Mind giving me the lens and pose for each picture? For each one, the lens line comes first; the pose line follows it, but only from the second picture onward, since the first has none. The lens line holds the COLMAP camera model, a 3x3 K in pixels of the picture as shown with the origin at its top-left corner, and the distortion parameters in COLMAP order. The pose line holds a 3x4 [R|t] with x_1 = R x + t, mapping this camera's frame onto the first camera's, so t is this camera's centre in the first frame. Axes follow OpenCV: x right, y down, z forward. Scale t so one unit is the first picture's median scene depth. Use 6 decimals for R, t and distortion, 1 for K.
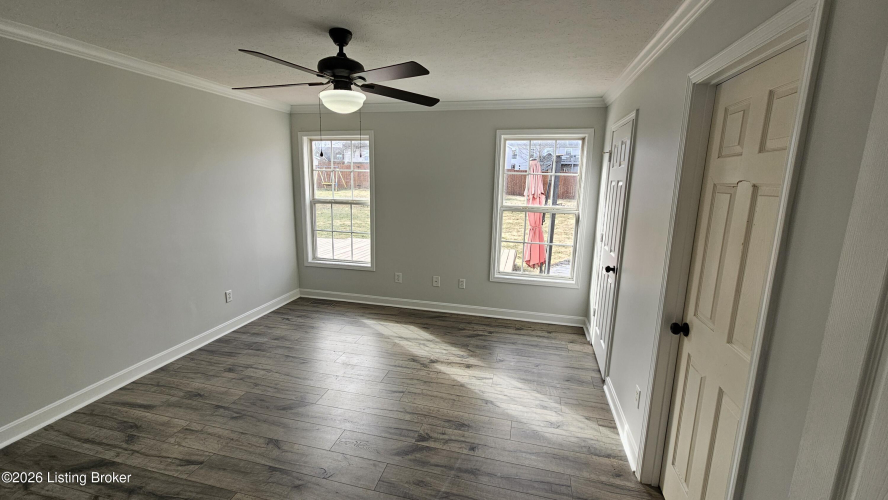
lens RADIAL K [[362.0, 0, 443.0], [0, 362.0, 244.4], [0, 0, 1]] dist [0.001474, 0.000211]
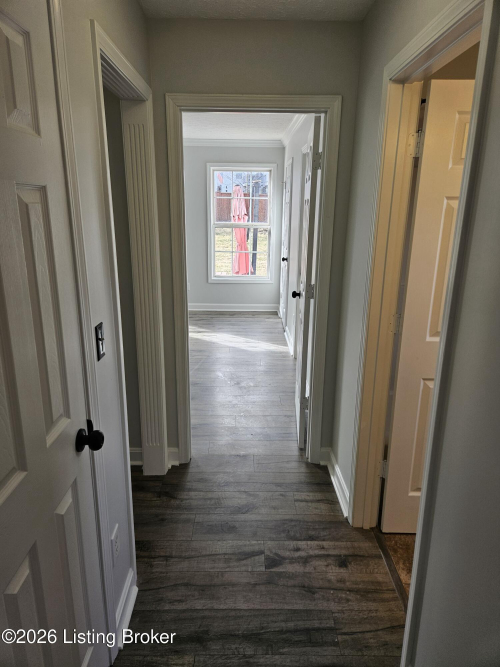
lens RADIAL K [[448.2, 0, 250.0], [0, 448.2, 333.5], [0, 0, 1]] dist [0.044129, -0.000189]
pose [[0.968160, -0.076512, 0.238352, -0.132292], [0.051969, 0.992834, 0.107614, 0.124109], [-0.244878, -0.091800, 0.965198, -0.650308]]
